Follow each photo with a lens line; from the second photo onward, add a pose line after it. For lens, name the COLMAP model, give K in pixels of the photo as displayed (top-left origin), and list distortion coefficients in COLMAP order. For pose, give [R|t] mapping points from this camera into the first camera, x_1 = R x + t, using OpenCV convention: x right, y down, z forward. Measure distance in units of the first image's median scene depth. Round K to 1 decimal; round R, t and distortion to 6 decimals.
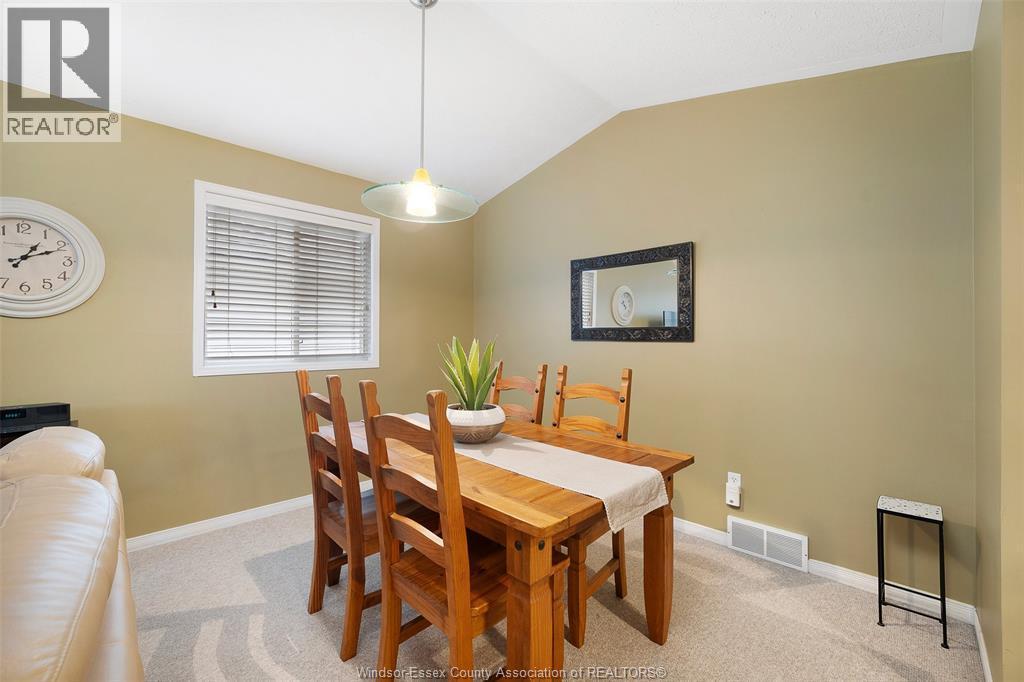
lens RADIAL K [[419.4, 0, 508.0], [0, 419.4, 340.3], [0, 0, 1]] dist [-0.022957, 0.000461]
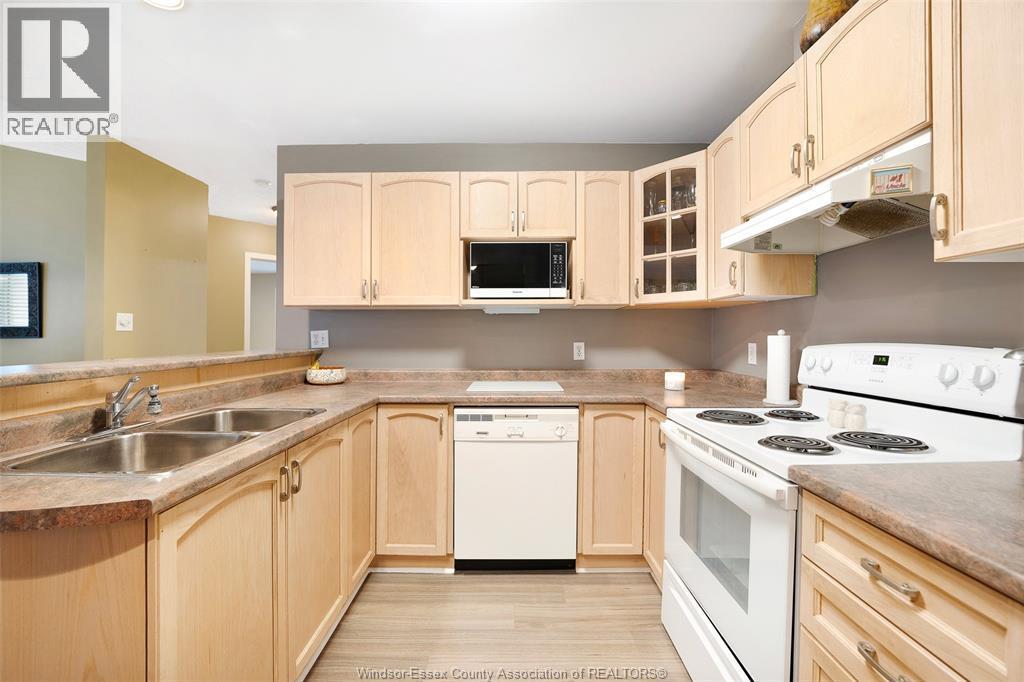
lens RADIAL K [[410.9, 0, 512.7], [0, 410.9, 335.6], [0, 0, 1]] dist [-0.022628, 0.000020]
pose [[0.708245, -0.010452, 0.705889, 0.660463], [0.011308, 0.999930, 0.003459, 0.012138], [-0.705876, 0.005532, 0.708314, -1.044405]]
